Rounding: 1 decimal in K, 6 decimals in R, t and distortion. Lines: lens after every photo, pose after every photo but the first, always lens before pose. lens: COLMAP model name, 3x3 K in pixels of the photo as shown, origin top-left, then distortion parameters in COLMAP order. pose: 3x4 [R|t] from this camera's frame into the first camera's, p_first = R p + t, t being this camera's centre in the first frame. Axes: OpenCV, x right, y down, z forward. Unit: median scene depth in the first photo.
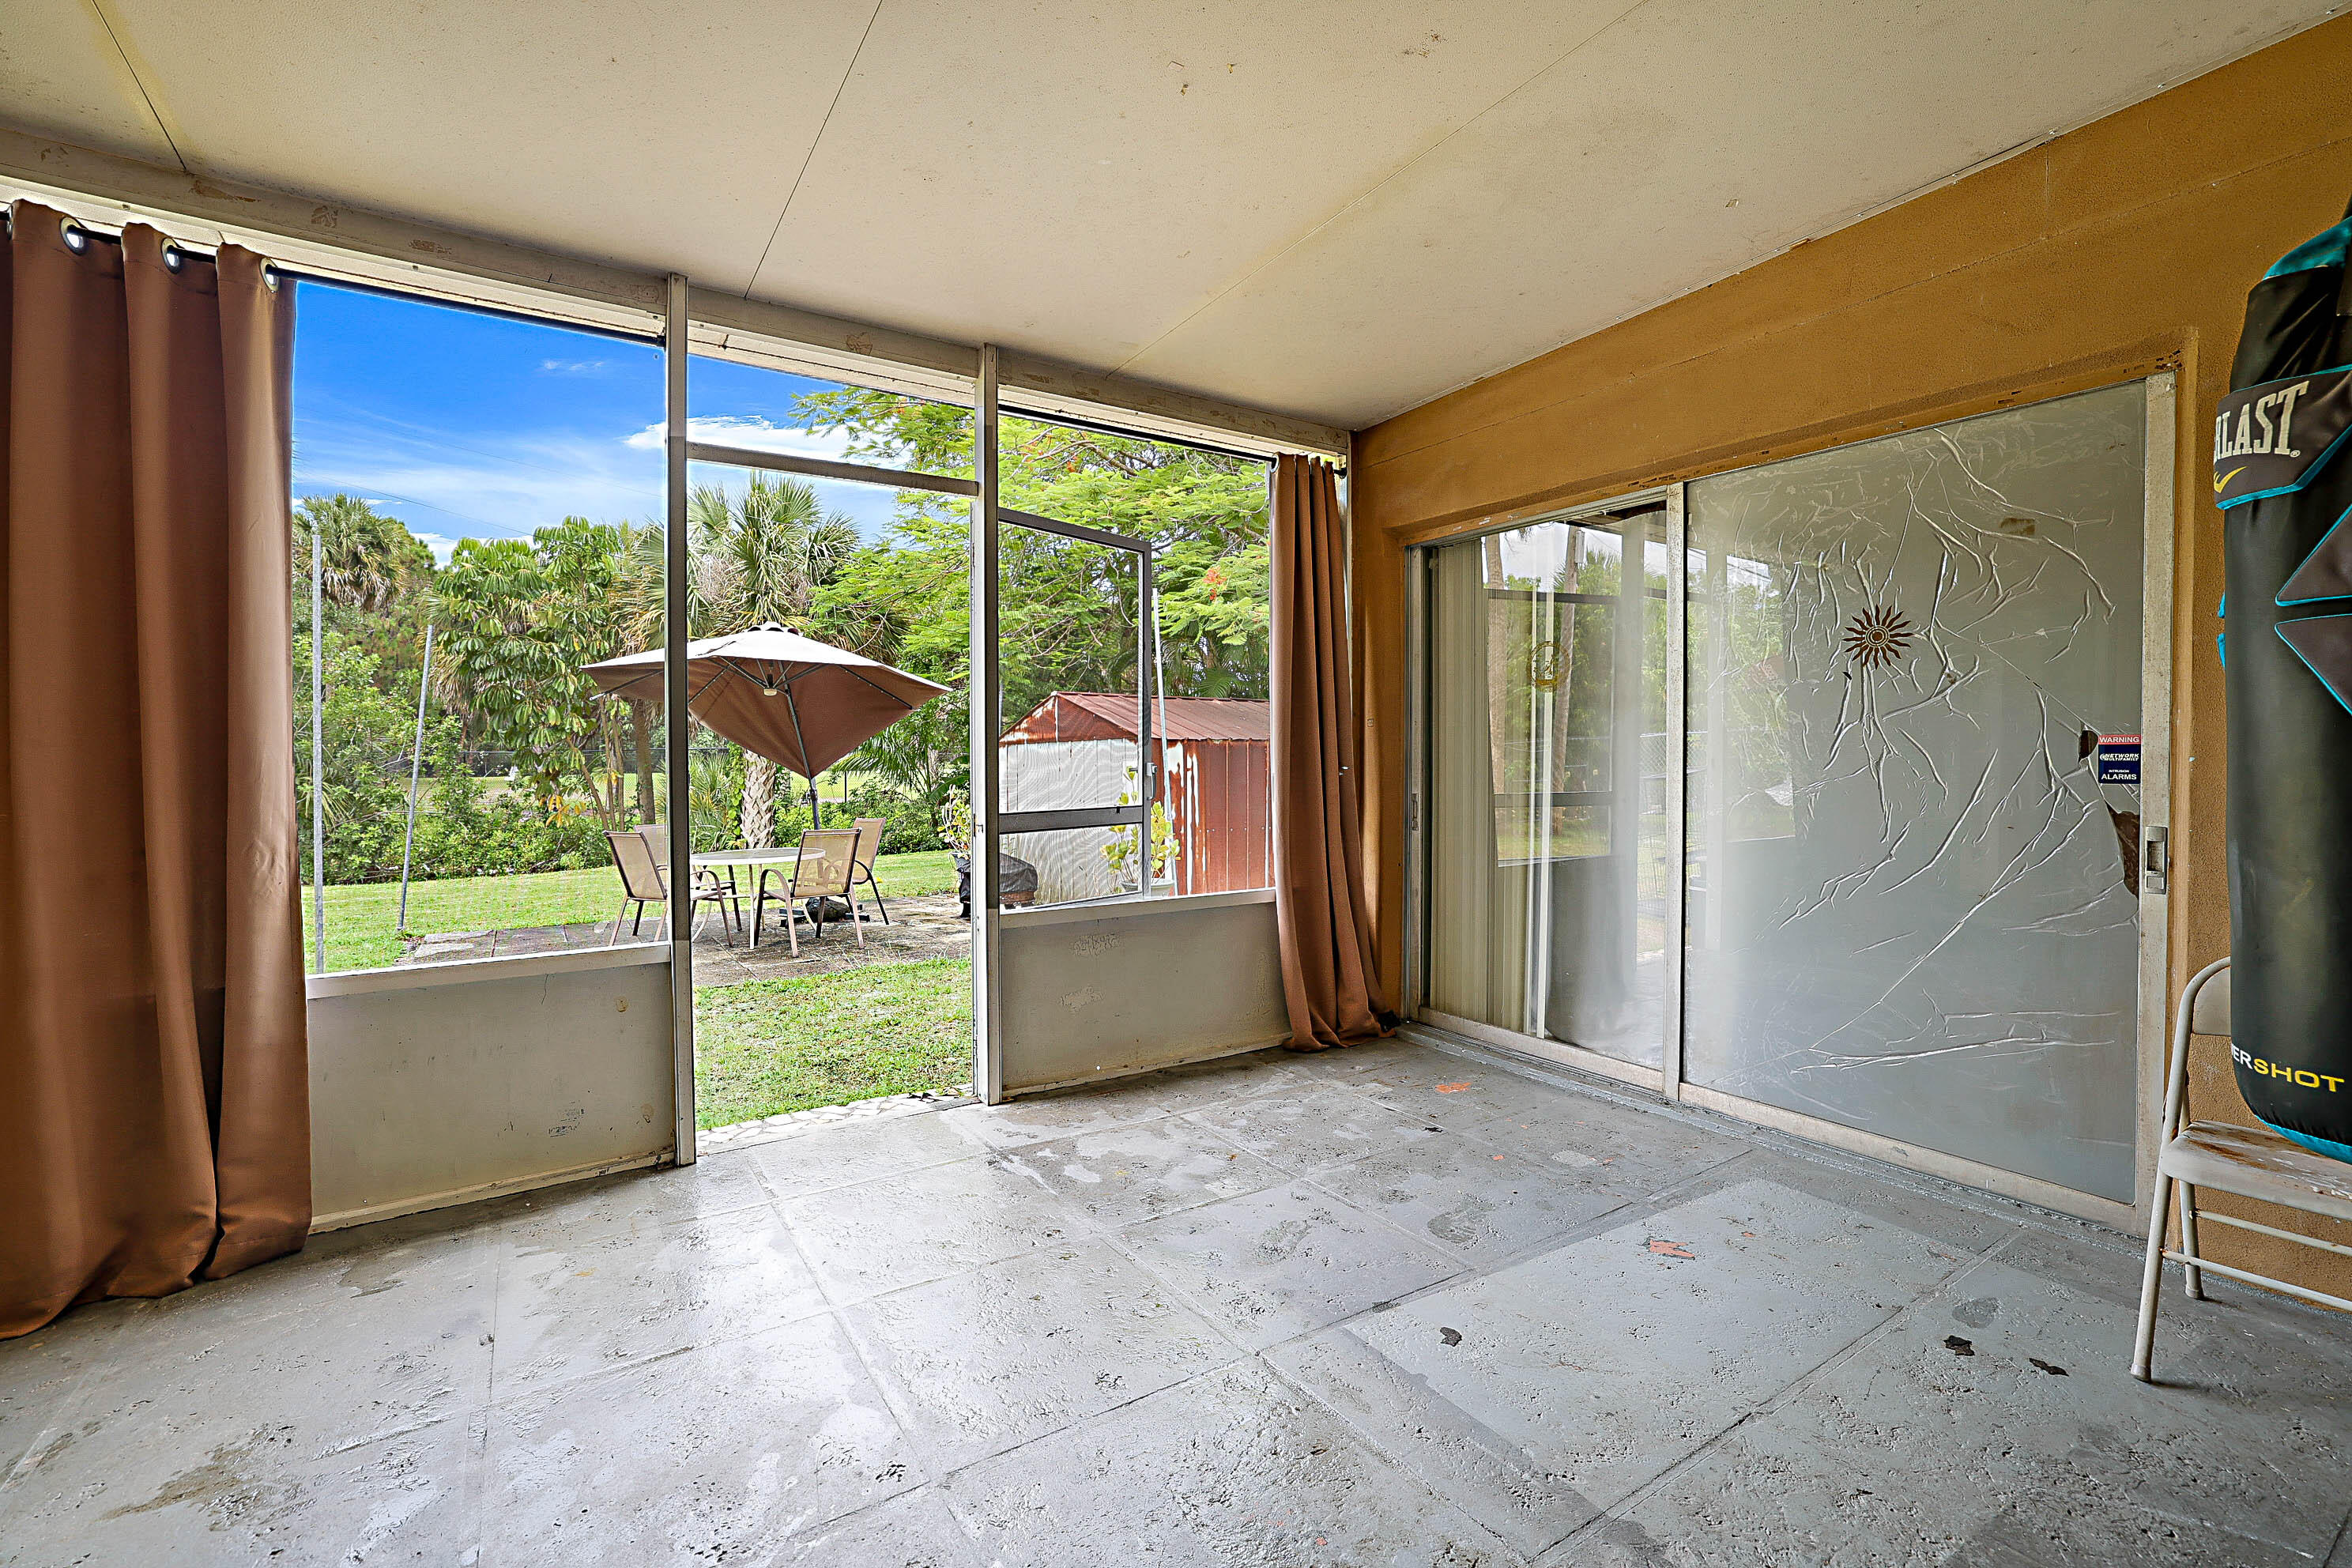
lens RADIAL K [[1045.1, 0, 1198.0], [0, 1045.1, 778.5], [0, 0, 1]] dist [-0.030017, 0.008988]
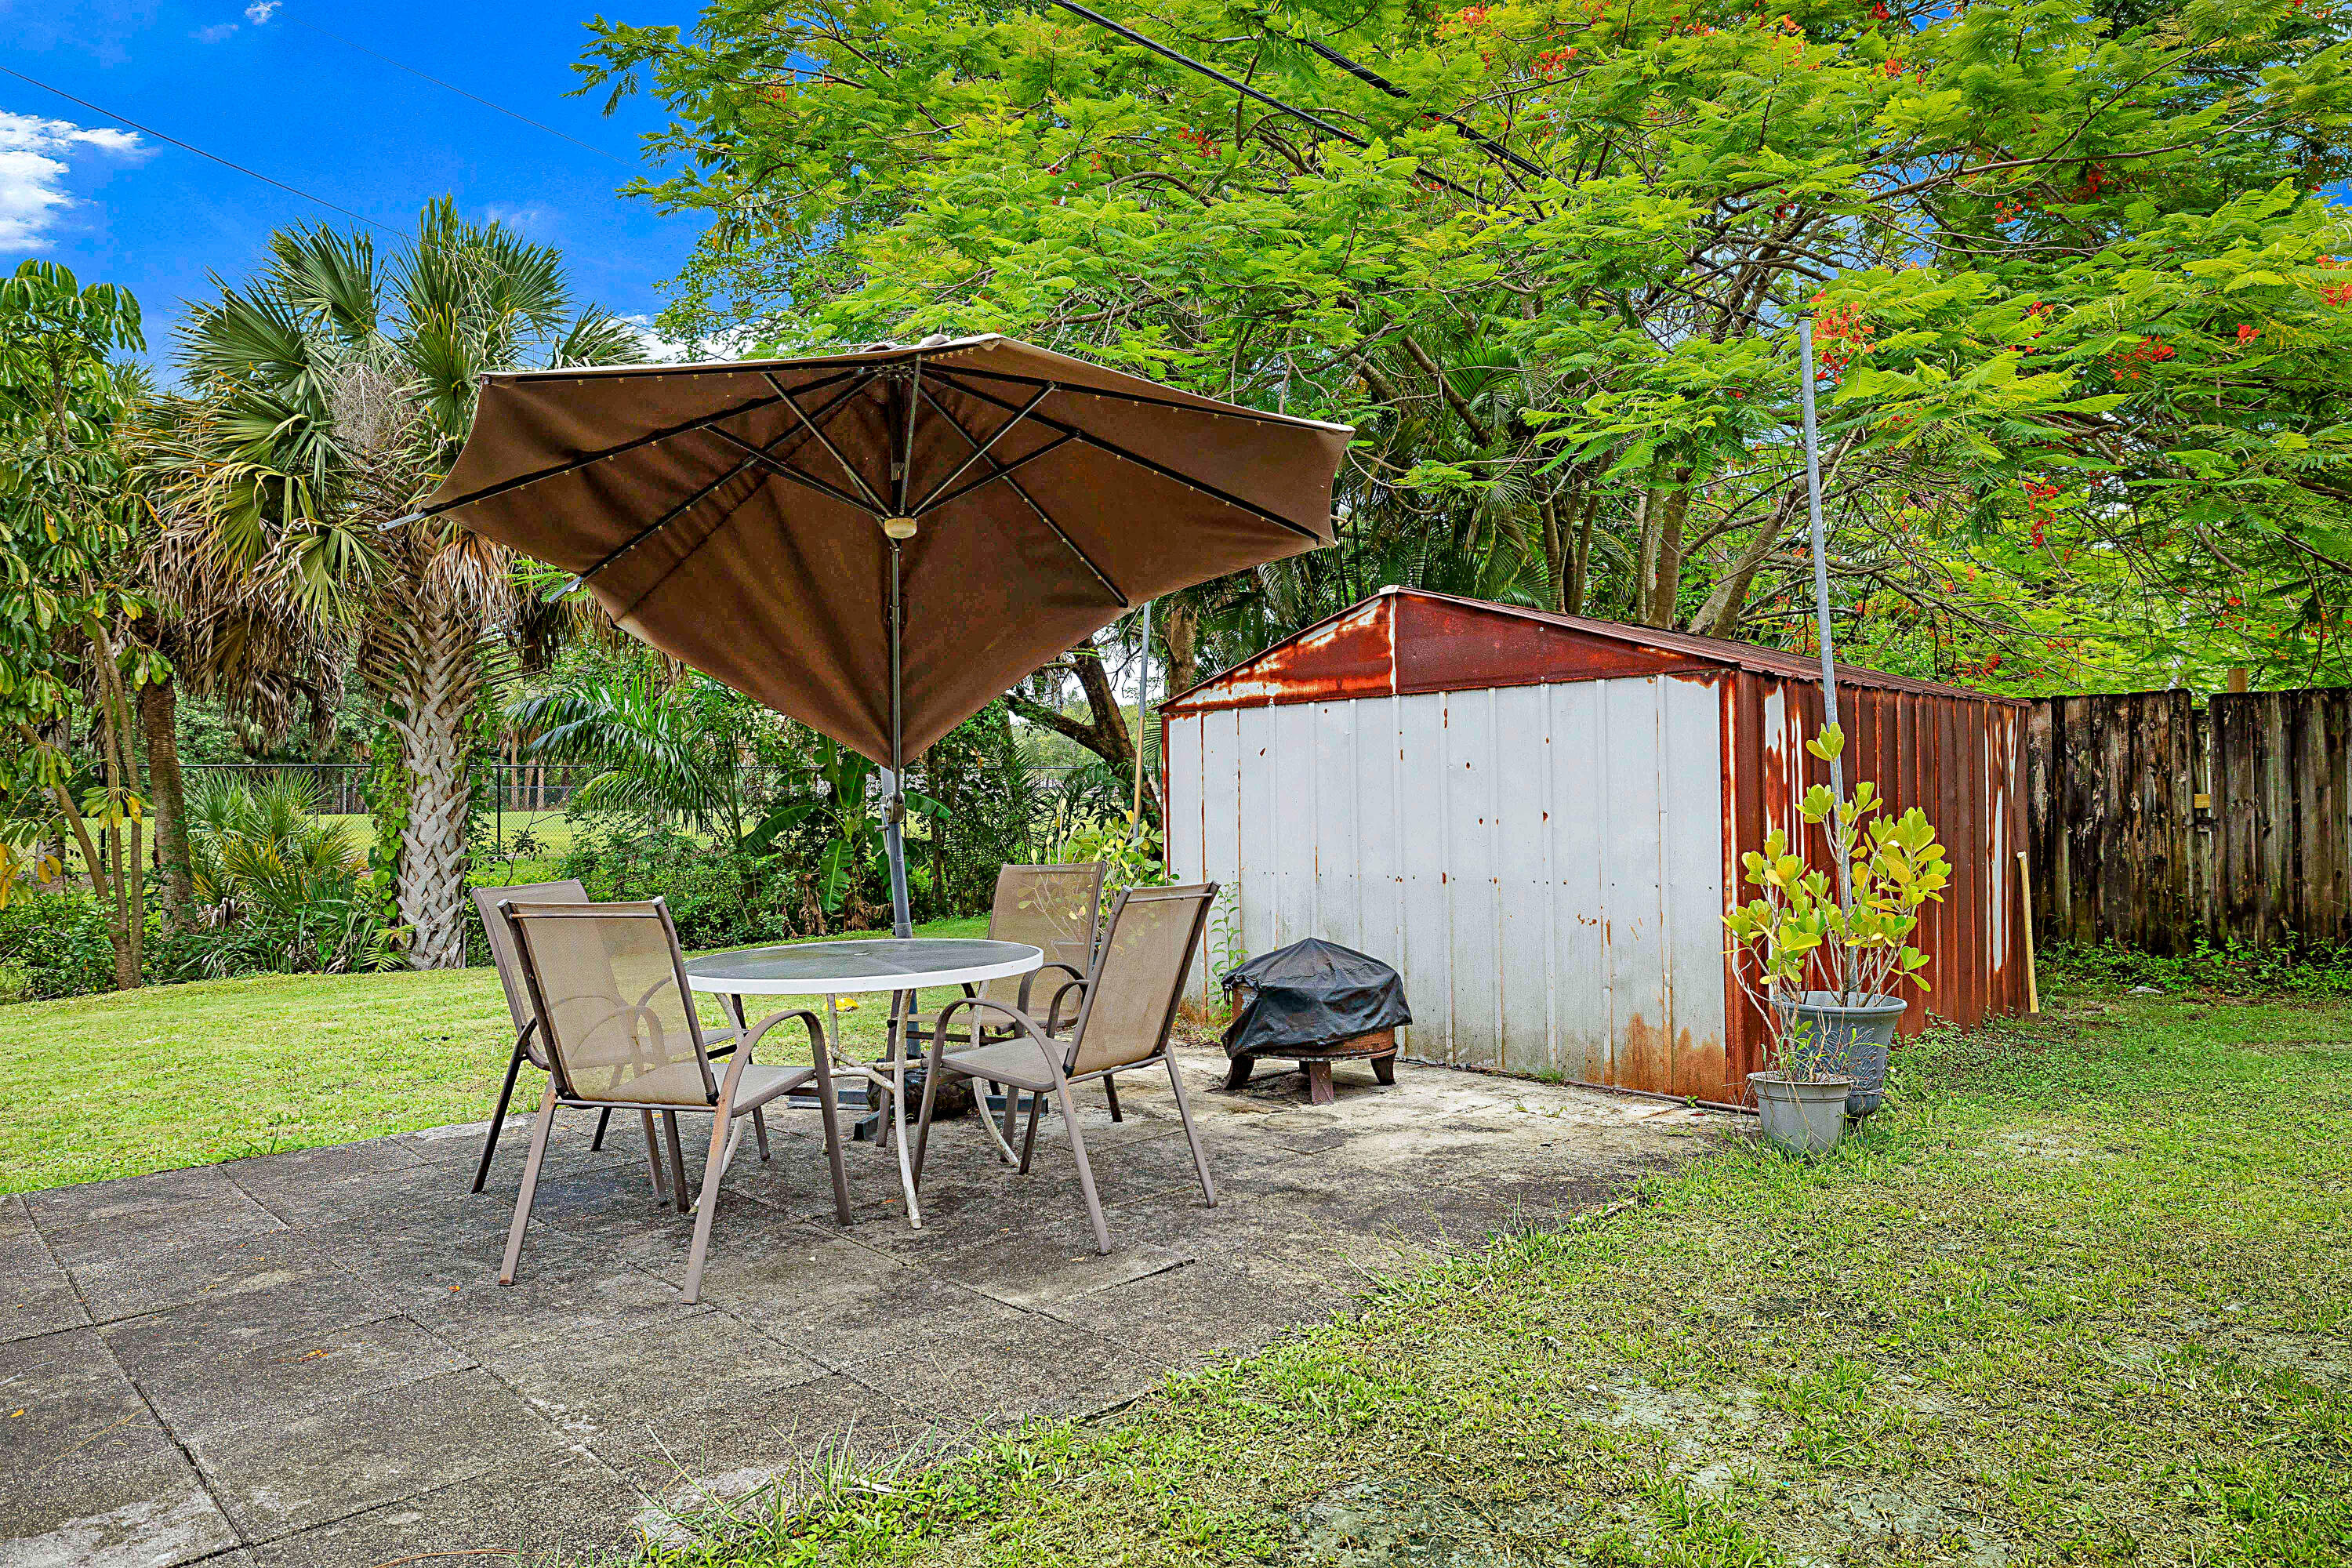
lens RADIAL K [[1445.7, 0, 1179.8], [0, 1445.7, 790.3], [0, 0, 1]] dist [-0.010557, 0.022375]
pose [[0.982276, -0.005171, 0.187368, -0.342664], [0.009627, 0.999692, -0.022880, 0.019705], [-0.187192, 0.024278, 0.982023, 0.395003]]
